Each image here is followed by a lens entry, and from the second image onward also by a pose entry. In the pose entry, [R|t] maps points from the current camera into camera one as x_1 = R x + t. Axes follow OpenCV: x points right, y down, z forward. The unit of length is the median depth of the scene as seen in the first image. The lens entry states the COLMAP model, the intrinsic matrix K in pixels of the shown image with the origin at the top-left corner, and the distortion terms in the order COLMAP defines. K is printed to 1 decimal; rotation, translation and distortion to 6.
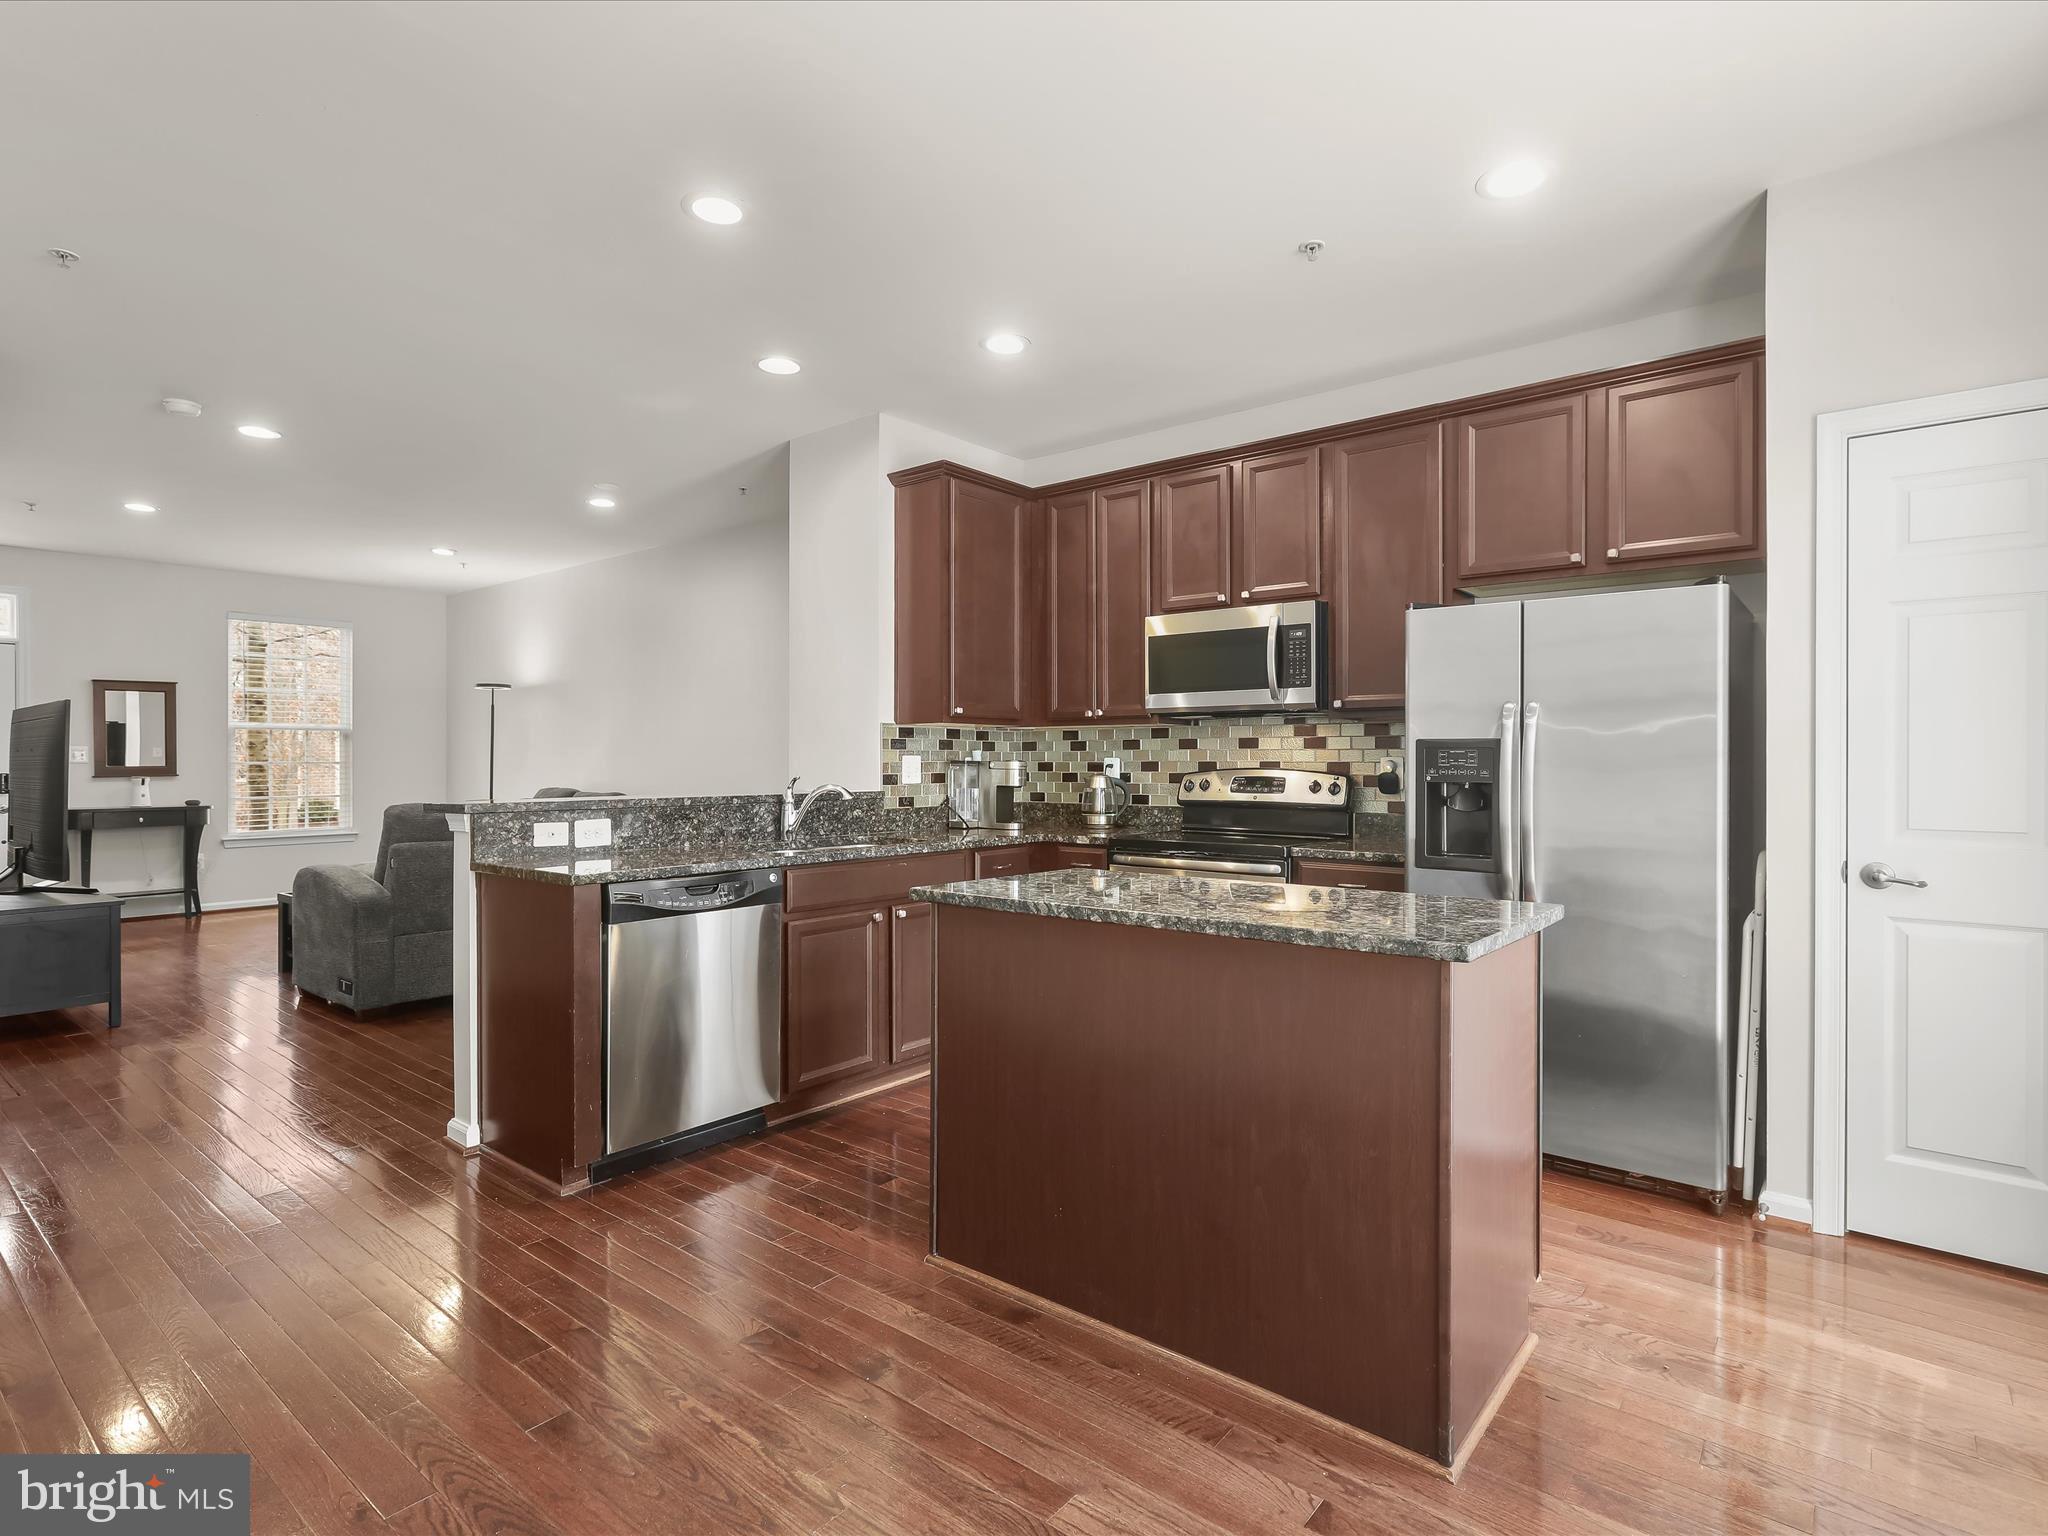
lens RADIAL K [[1047.0, 0, 1024.0], [0, 1047.0, 768.0], [0, 0, 1]] dist [0.000863, 0.000132]
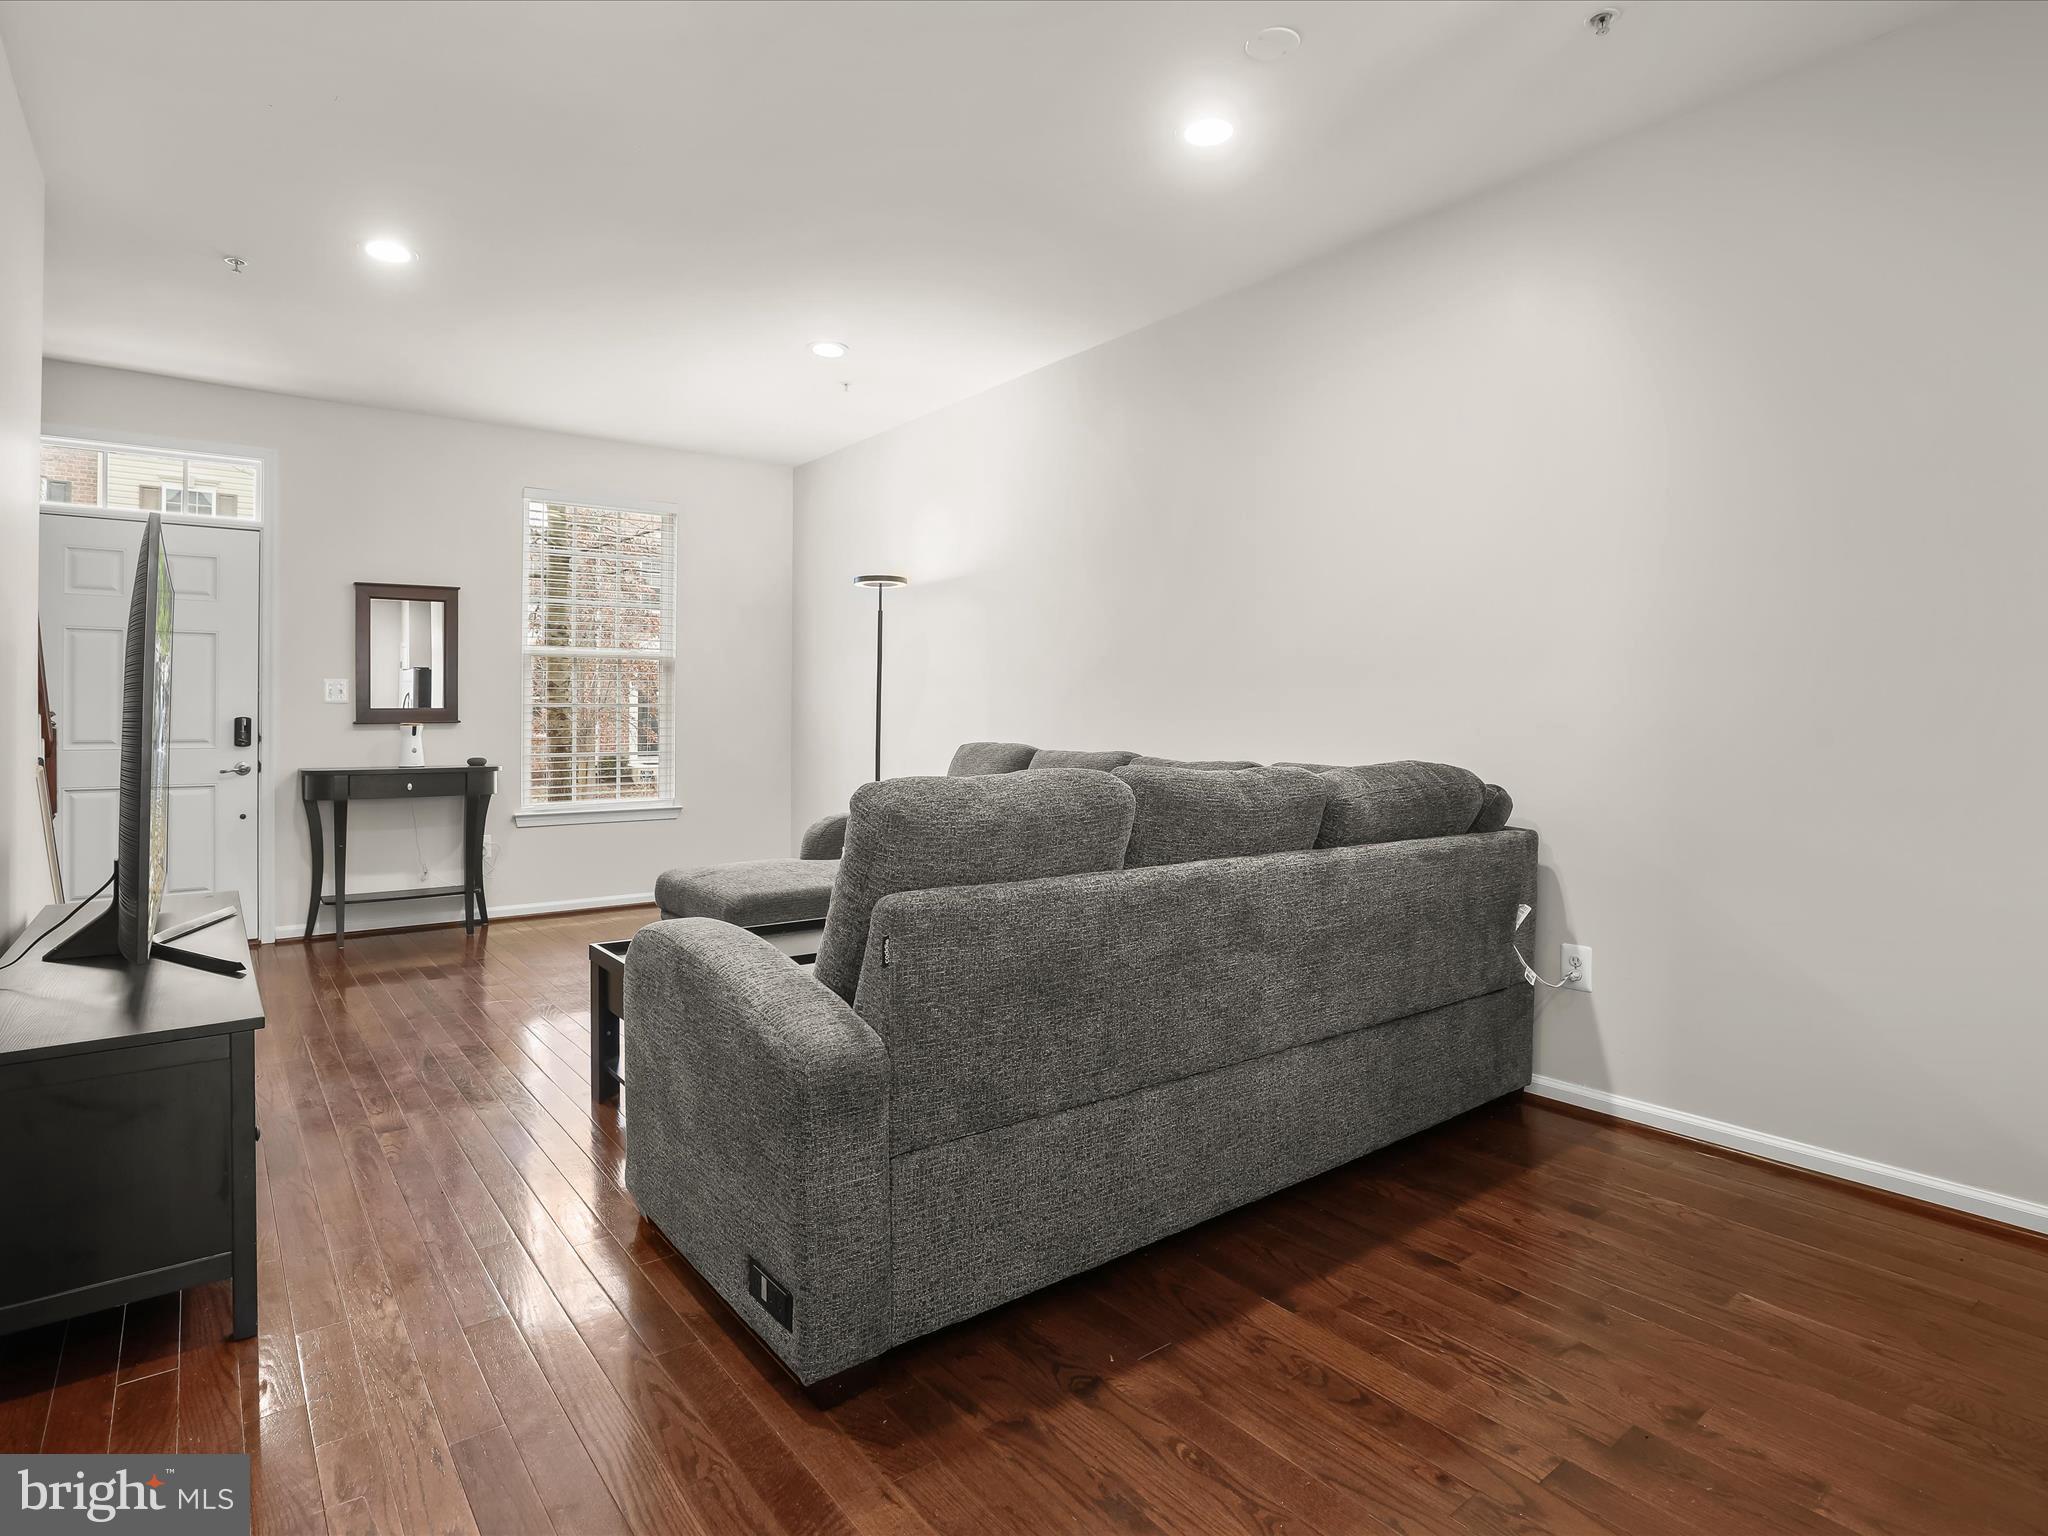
lens RADIAL K [[1088.8, 0, 1019.1], [0, 1088.8, 696.8], [0, 0, 1]] dist [-0.038738, 0.000494]
pose [[0.973715, -0.008115, -0.227625, -0.285260], [0.002845, 0.999720, -0.023472, 0.008296], [0.227752, 0.022208, 0.973466, 0.391457]]
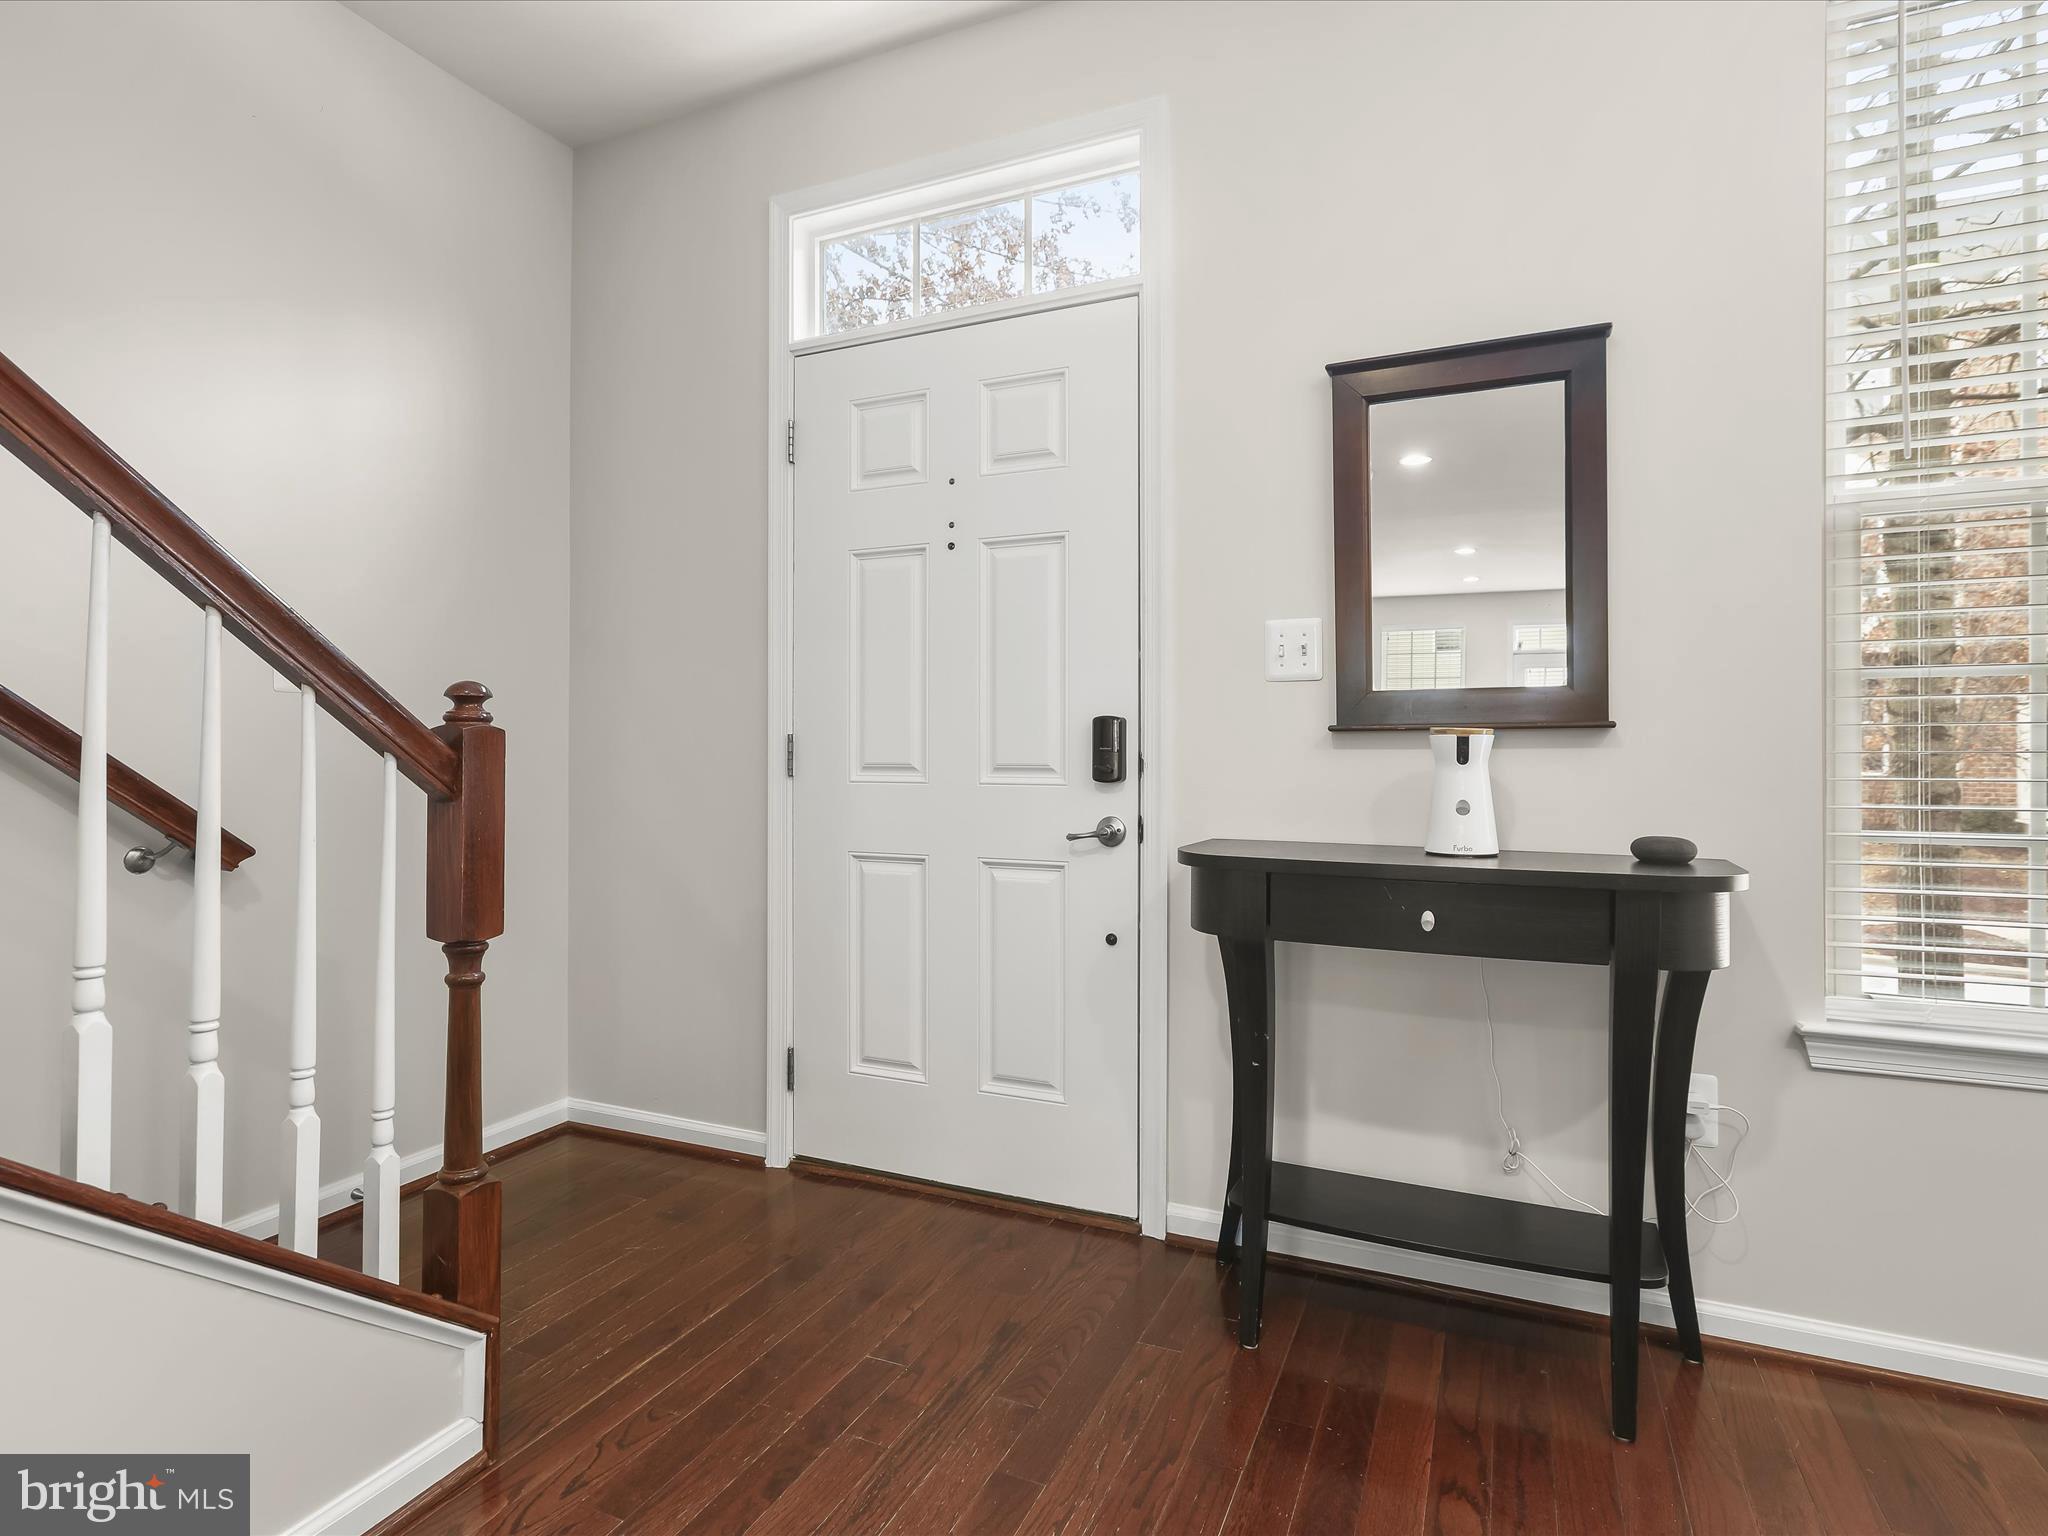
lens RADIAL K [[1014.8, 0, 1083.4], [0, 1014.8, 761.7], [0, 0, 1]] dist [0.002957, 0.000645]
pose [[0.280329, -0.000379, -0.959904, -0.629362], [-0.010515, 0.999939, -0.003466, 0.017268], [0.959846, 0.011065, 0.280308, 0.831268]]
